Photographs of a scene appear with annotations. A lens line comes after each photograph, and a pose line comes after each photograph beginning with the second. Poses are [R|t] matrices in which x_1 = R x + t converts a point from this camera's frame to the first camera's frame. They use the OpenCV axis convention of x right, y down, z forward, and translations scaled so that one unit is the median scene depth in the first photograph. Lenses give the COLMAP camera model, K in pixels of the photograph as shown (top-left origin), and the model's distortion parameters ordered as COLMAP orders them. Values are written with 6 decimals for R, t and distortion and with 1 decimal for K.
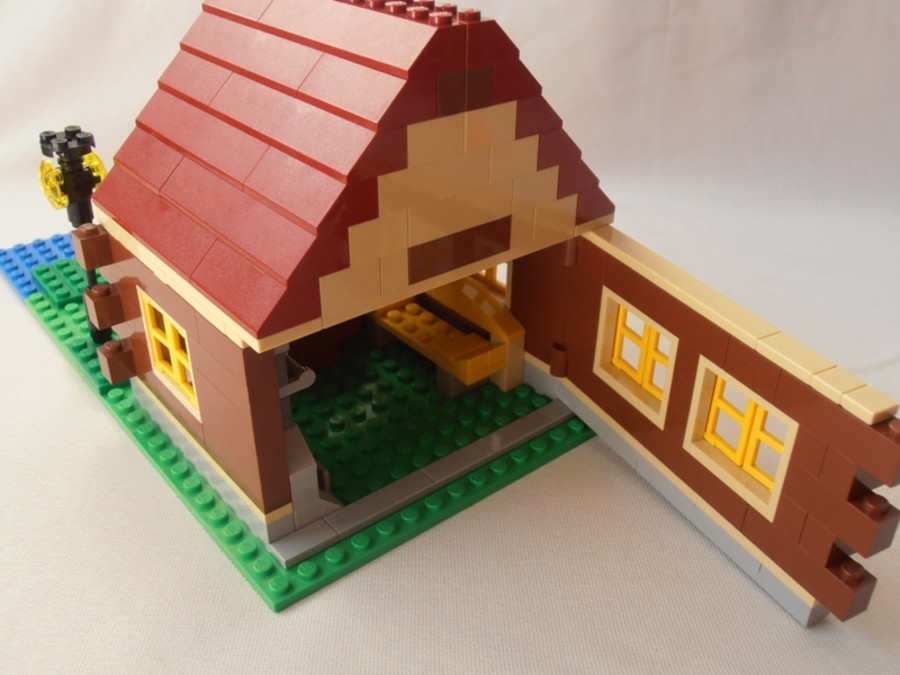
lens RADIAL K [[875.7, 0, 452.3], [0, 875.7, 335.2], [0, 0, 1]] dist [-0.056383, 0.027417]
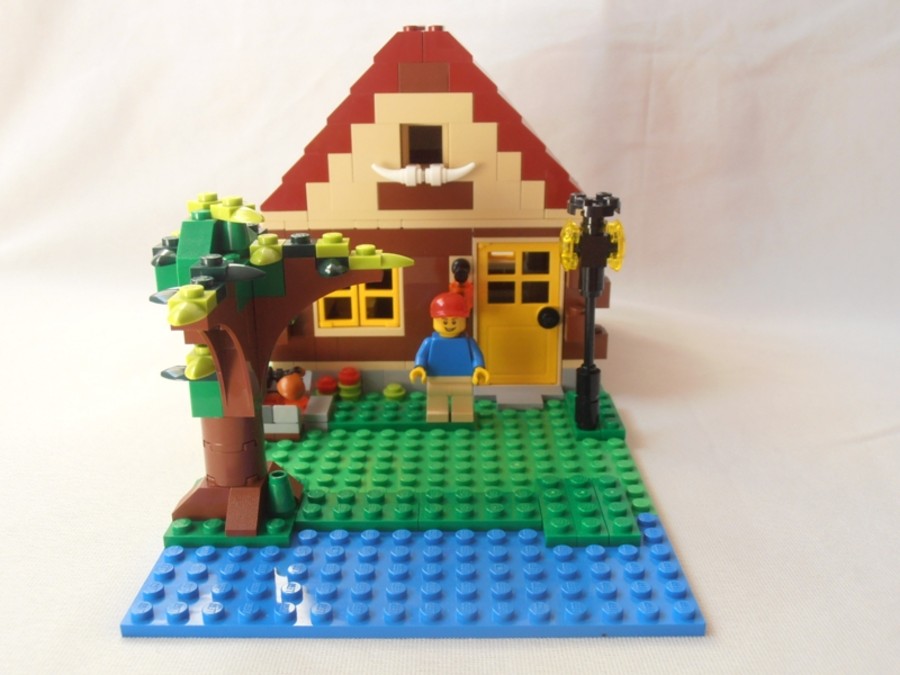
lens RADIAL K [[875.7, 0, 452.3], [0, 875.7, 335.2], [0, 0, 1]] dist [-0.056383, 0.027417]
pose [[0.768180, 0.185979, -0.612627, 0.800304], [-0.313464, 0.943597, -0.106602, 0.209204], [0.558247, 0.273926, 0.783150, -0.001464]]
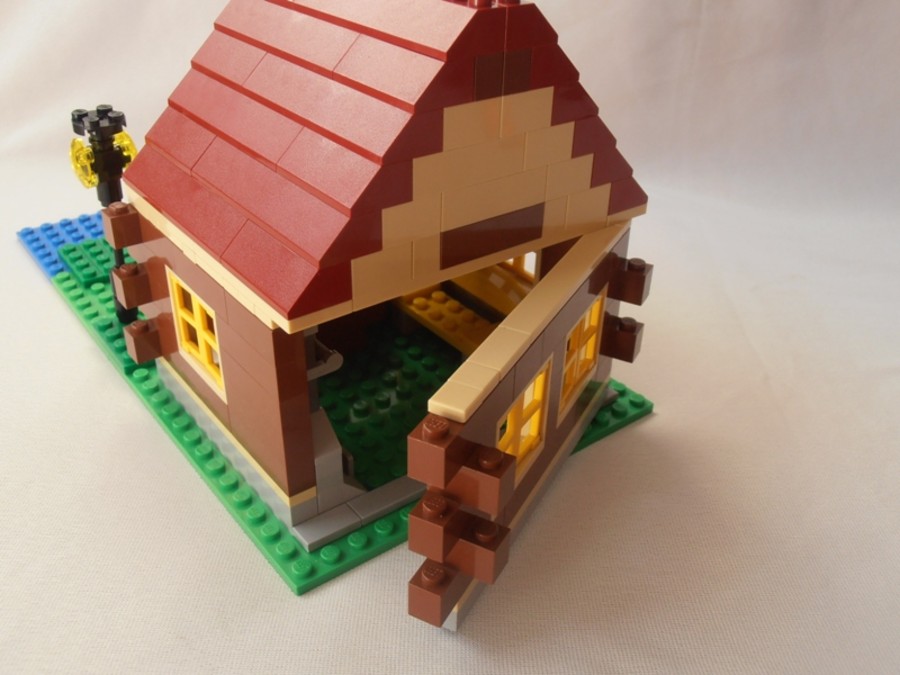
lens RADIAL K [[875.7, 0, 452.3], [0, 875.7, 335.2], [0, 0, 1]] dist [-0.056383, 0.027417]
pose [[0.999507, 0.025337, -0.018546, -0.012855], [-0.025201, 0.999654, 0.007547, 0.007219], [0.018731, -0.007075, 0.999800, 0.006221]]
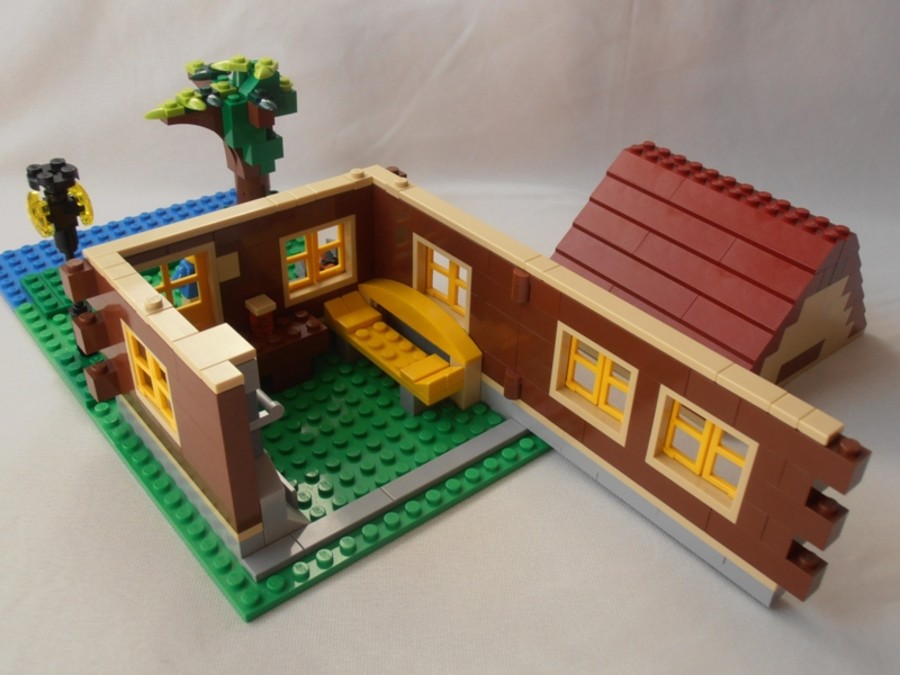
lens RADIAL K [[875.7, 0, 452.3], [0, 875.7, 335.2], [0, 0, 1]] dist [-0.056383, 0.027417]
pose [[0.999912, 0.008144, 0.010490, 0.038795], [-0.008664, 0.998683, 0.050568, -0.091530], [-0.010064, -0.050655, 0.998666, -0.081755]]
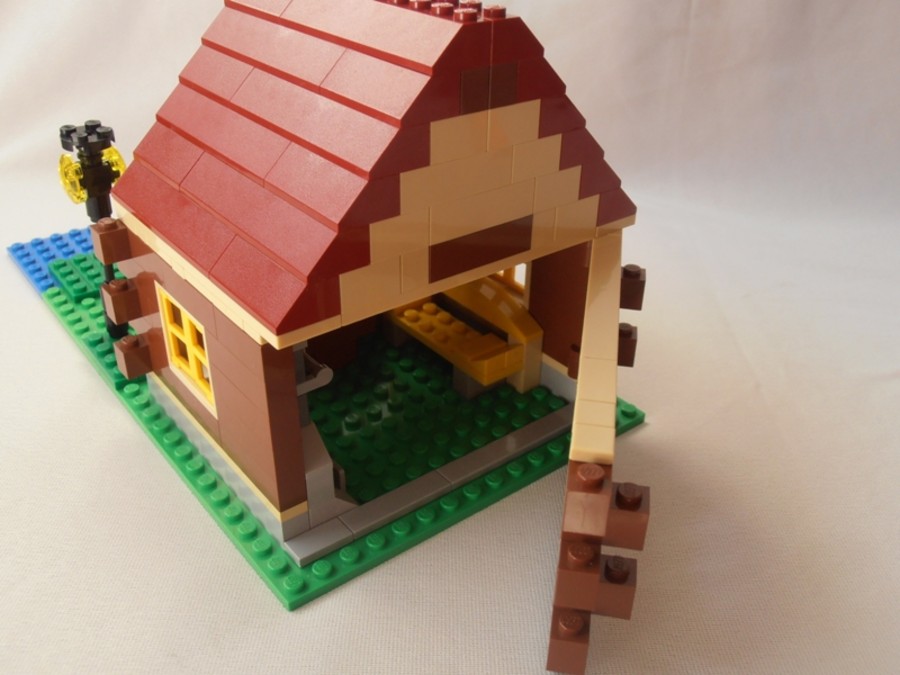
lens RADIAL K [[875.7, 0, 452.3], [0, 875.7, 335.2], [0, 0, 1]] dist [-0.056383, 0.027417]
pose [[0.999806, 0.014684, -0.013099, -0.007639], [-0.014712, 0.999890, -0.002007, 0.002439], [0.013069, 0.002199, 0.999912, 0.006743]]
